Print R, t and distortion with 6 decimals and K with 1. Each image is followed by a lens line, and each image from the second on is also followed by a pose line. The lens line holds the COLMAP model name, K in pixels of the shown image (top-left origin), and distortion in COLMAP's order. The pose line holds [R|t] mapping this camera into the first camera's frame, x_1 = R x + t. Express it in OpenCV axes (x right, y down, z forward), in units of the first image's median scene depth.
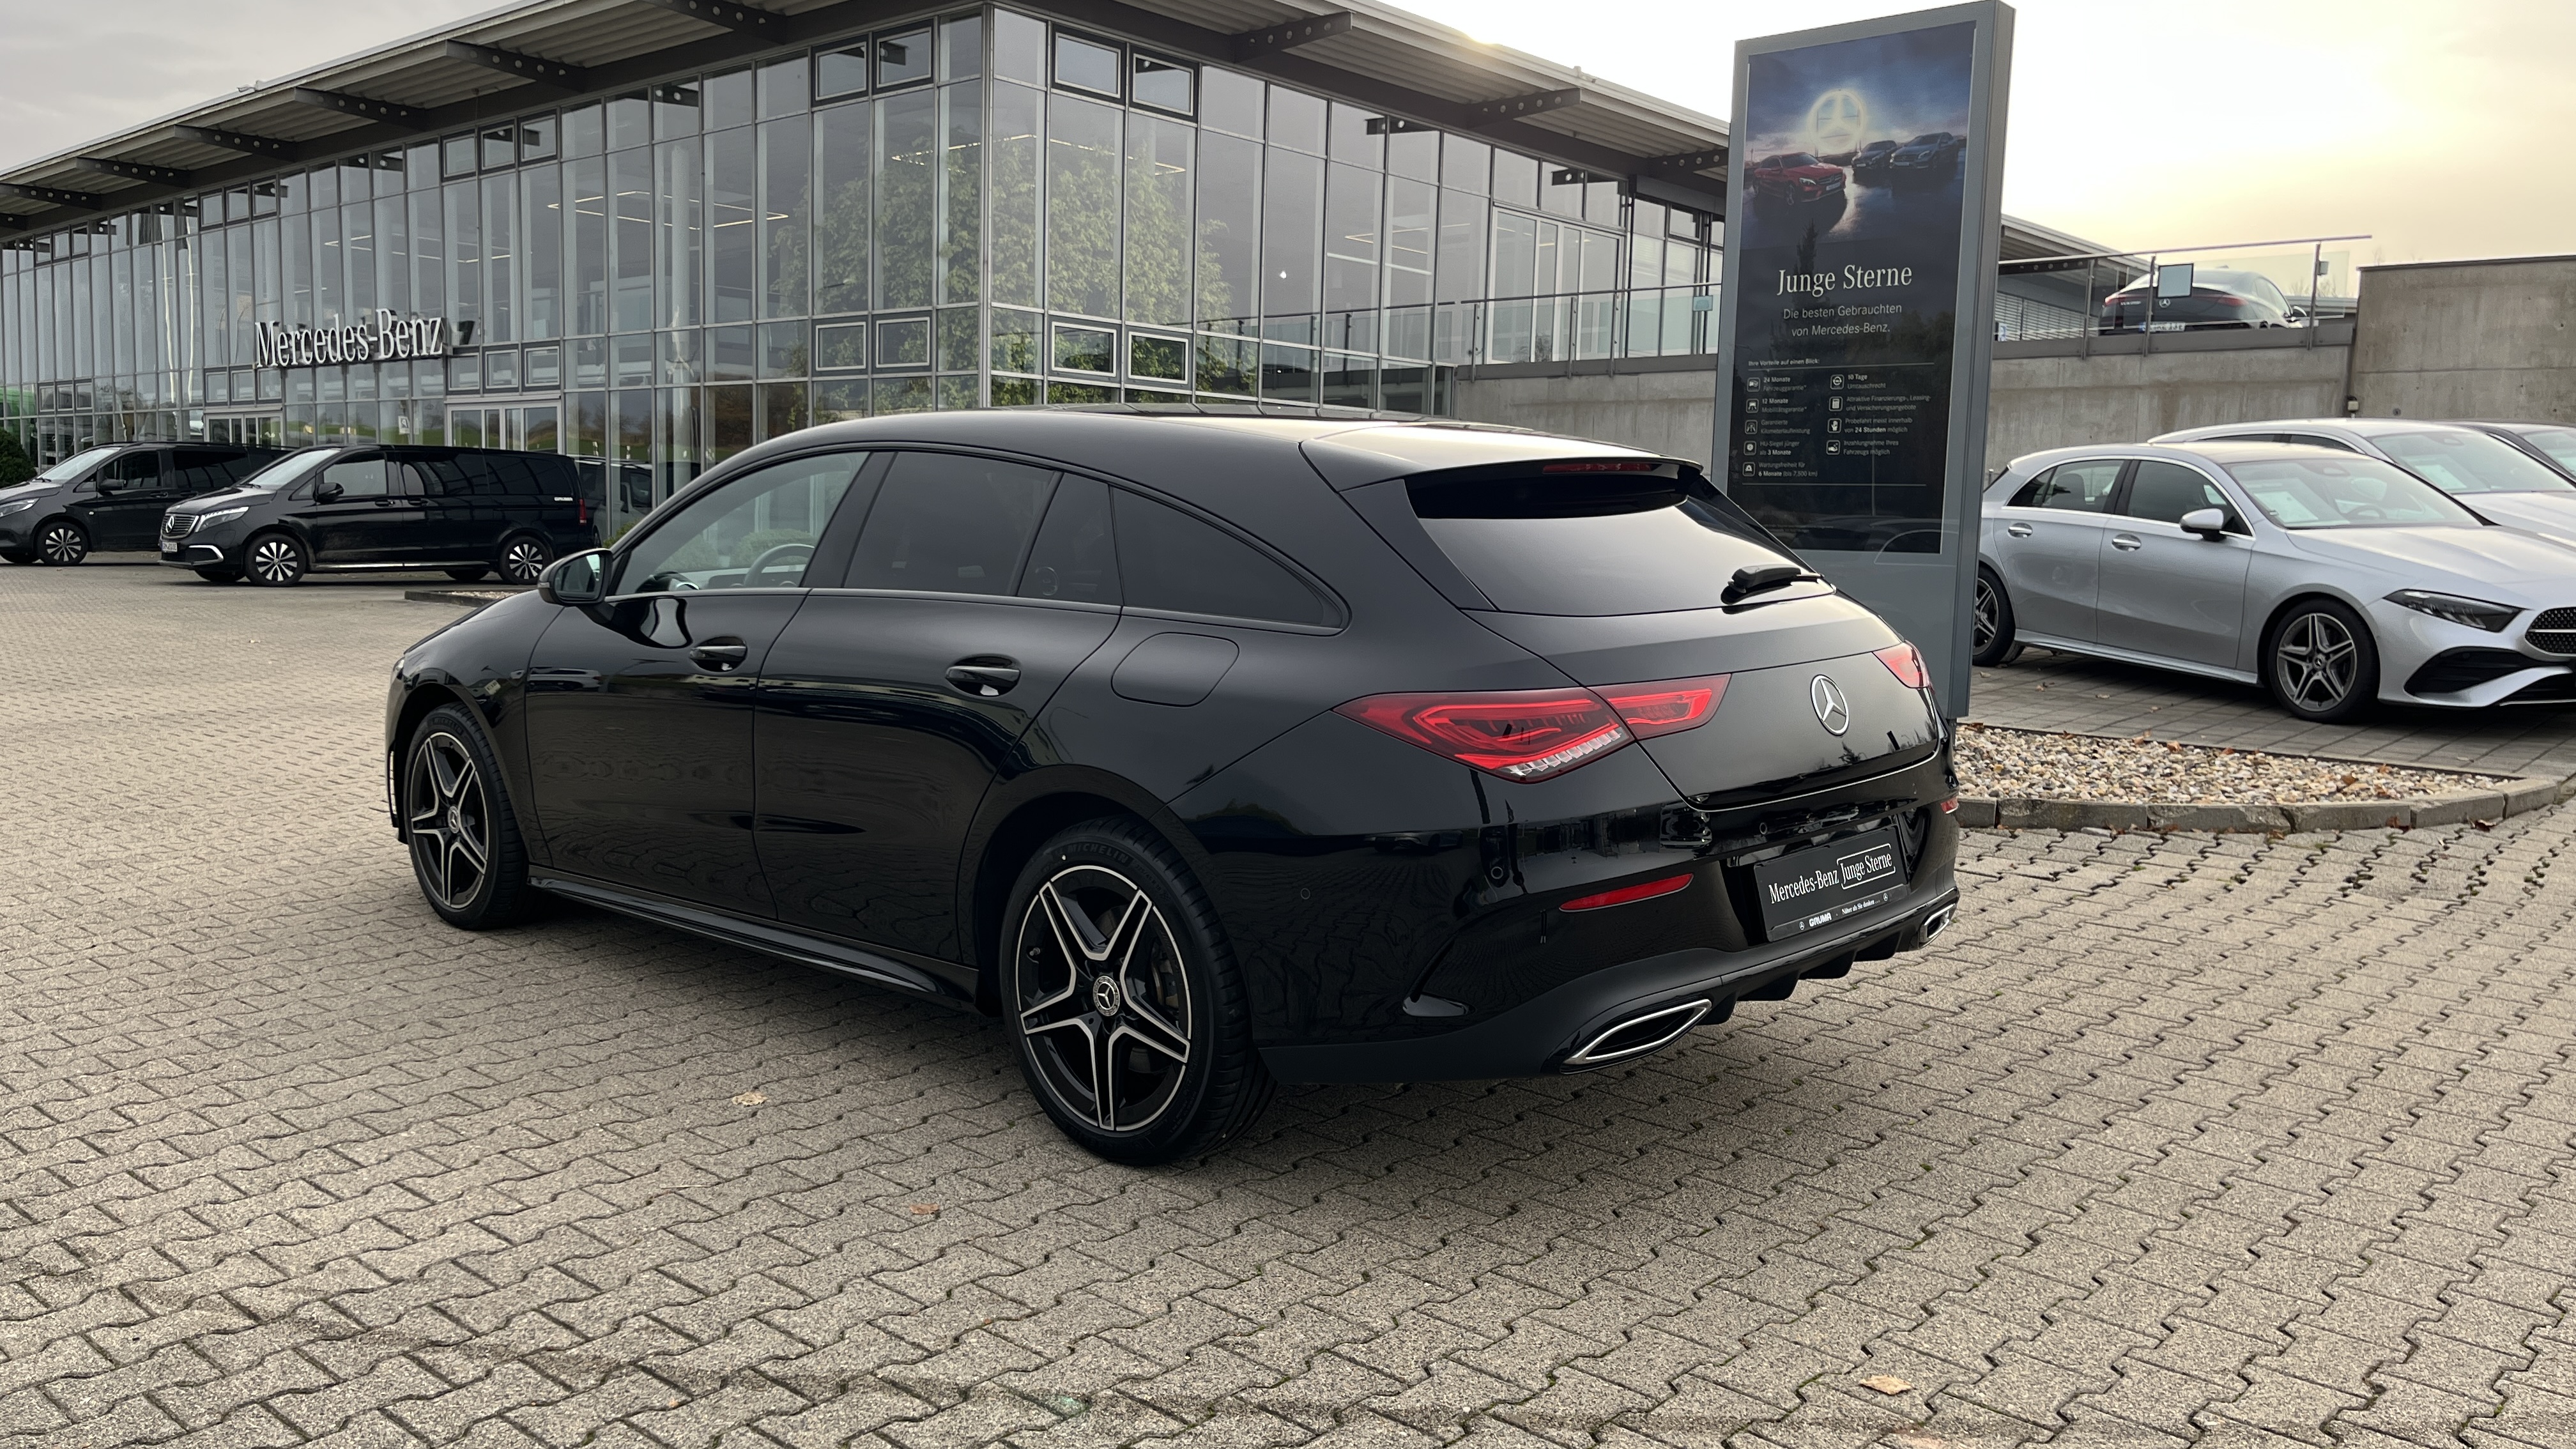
lens RADIAL K [[1944.6, 0, 1278.6], [0, 1944.6, 712.5], [0, 0, 1]] dist [0.078475, -0.112107]
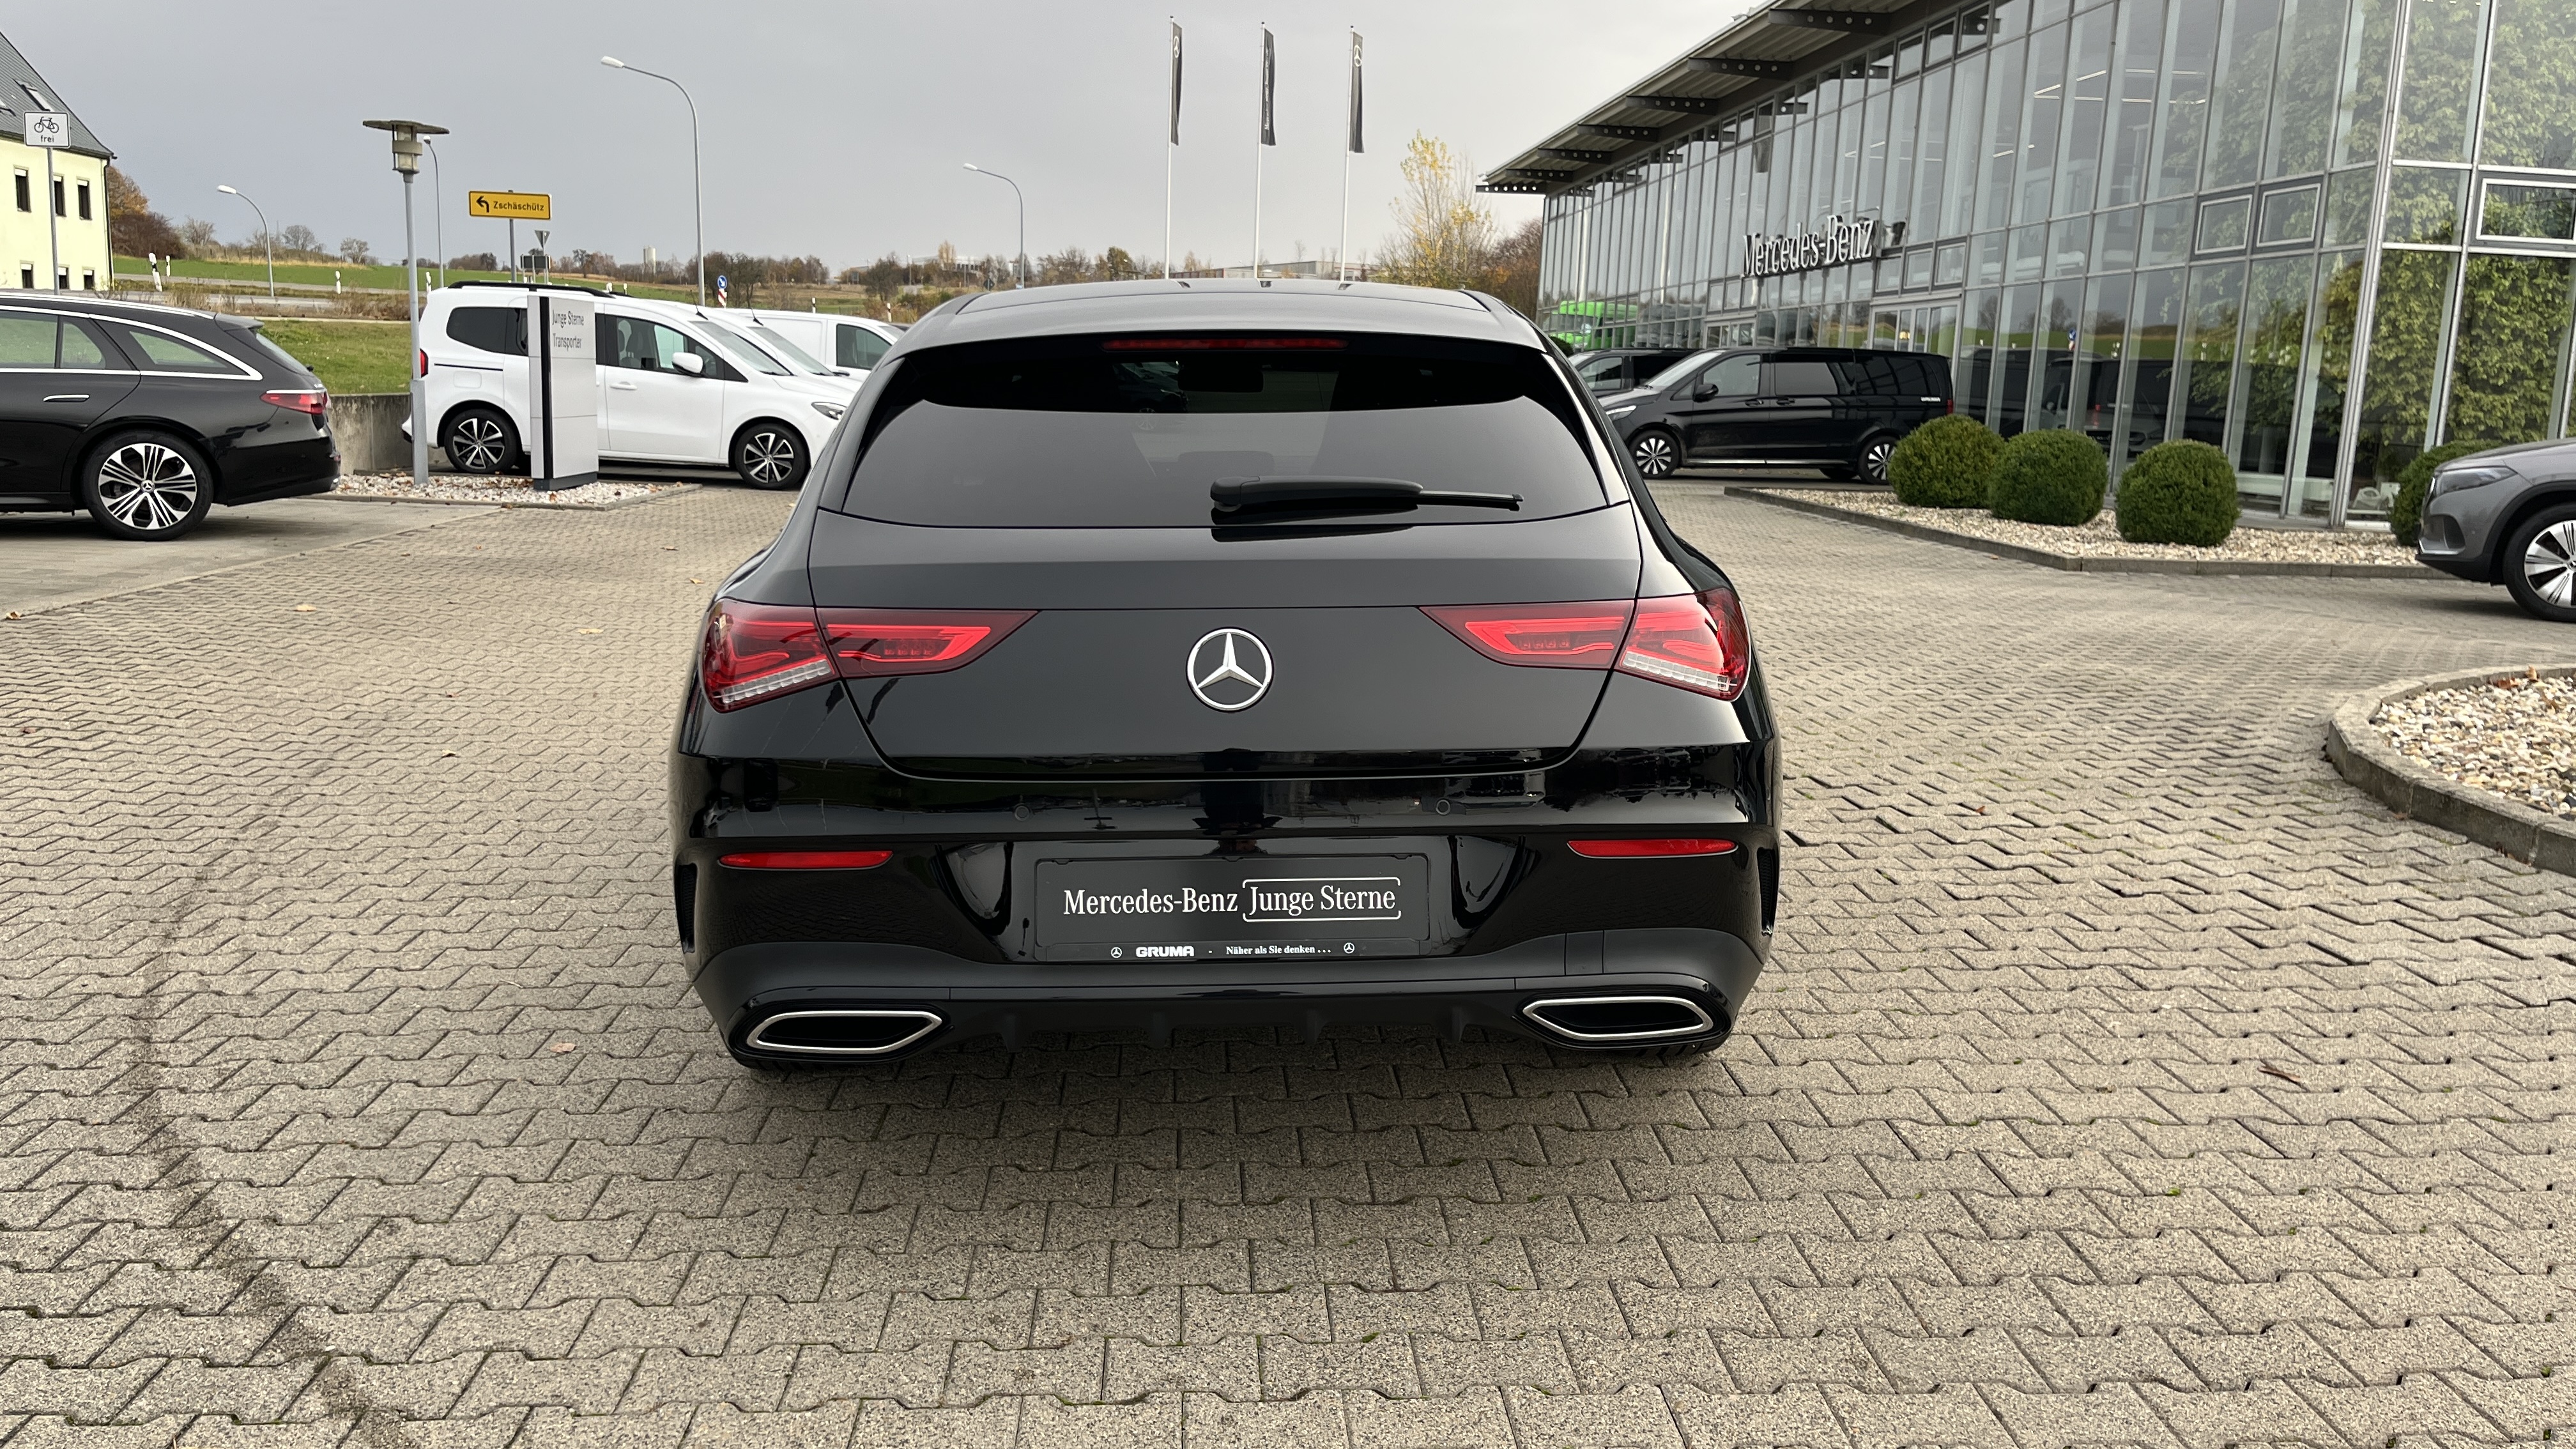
lens RADIAL K [[1944.6, 0, 1278.6], [0, 1944.6, 712.5], [0, 0, 1]] dist [0.078475, -0.112107]
pose [[0.714322, 0.118263, -0.689752, 0.764273], [-0.084467, 0.992982, 0.082779, -0.046903], [0.694701, -0.000870, 0.719298, 0.469847]]
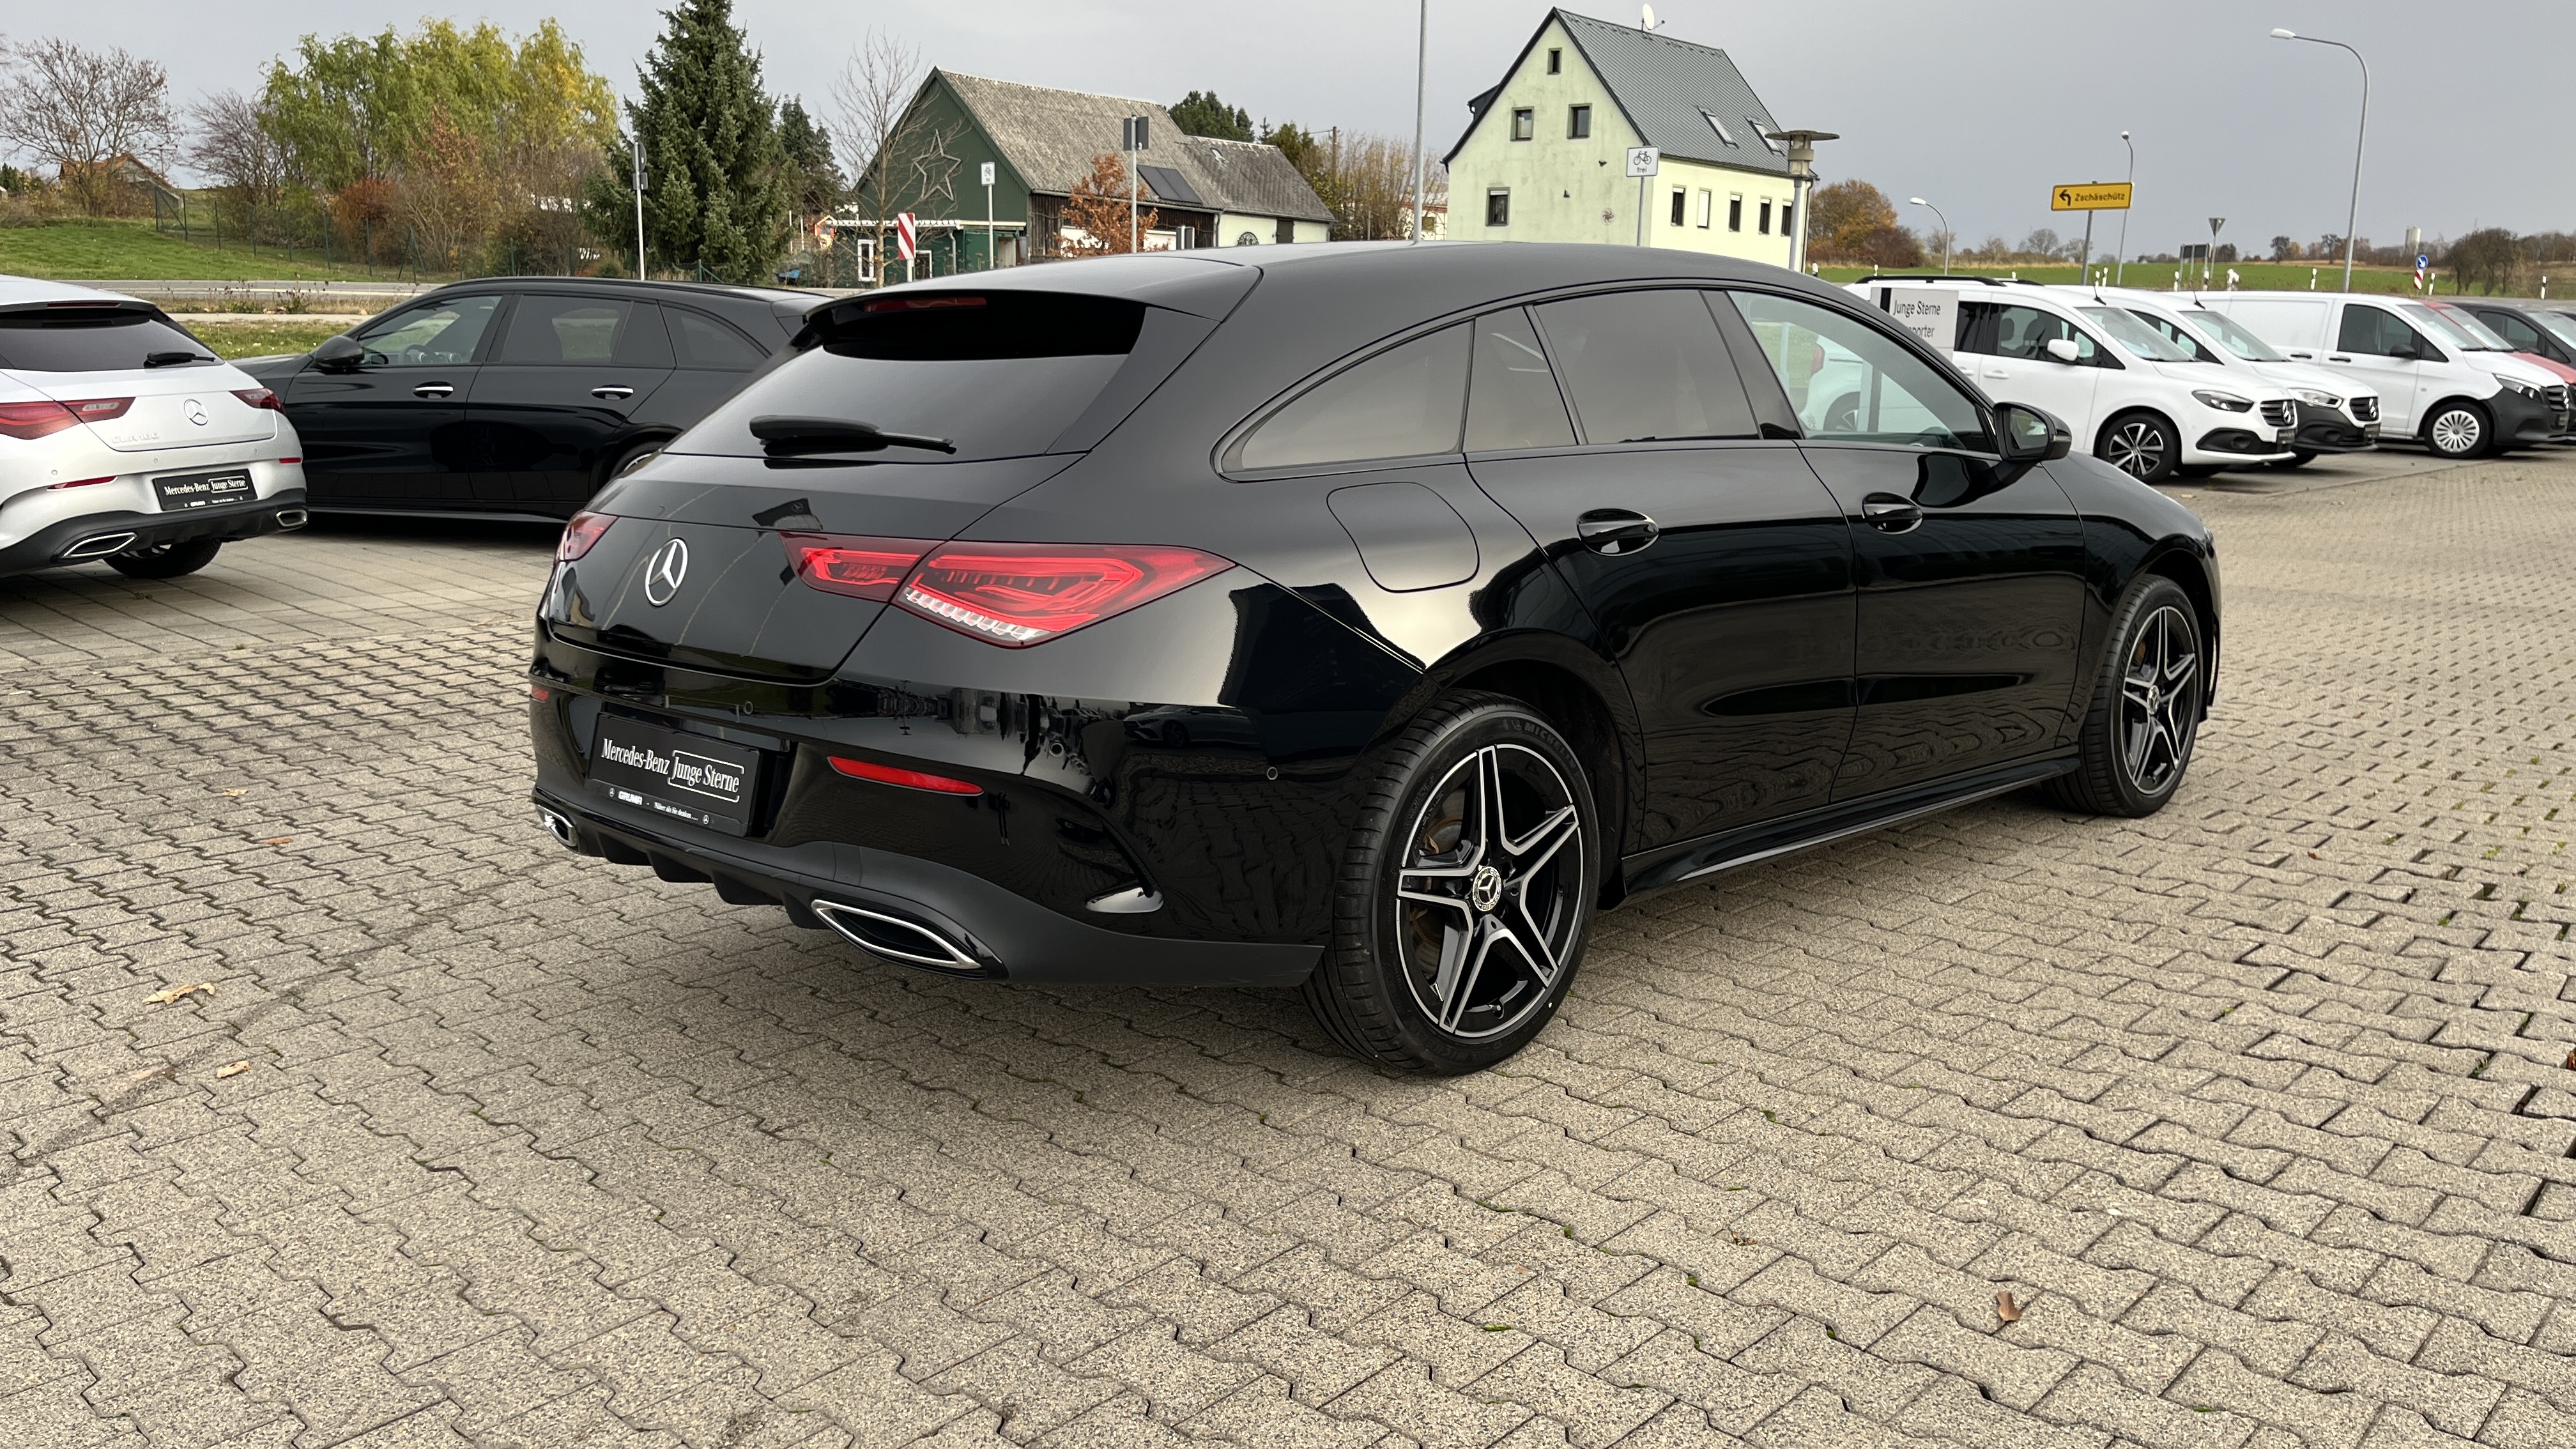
lens RADIAL K [[1935.6, 0, 1288.0], [0, 1935.6, 724.5], [0, 0, 1]] dist [0.076025, -0.102192]
pose [[-0.017099, 0.176446, -0.984162, 1.102753], [-0.118233, 0.977043, 0.177224, -0.119630], [0.992839, 0.119391, 0.004155, 1.227941]]
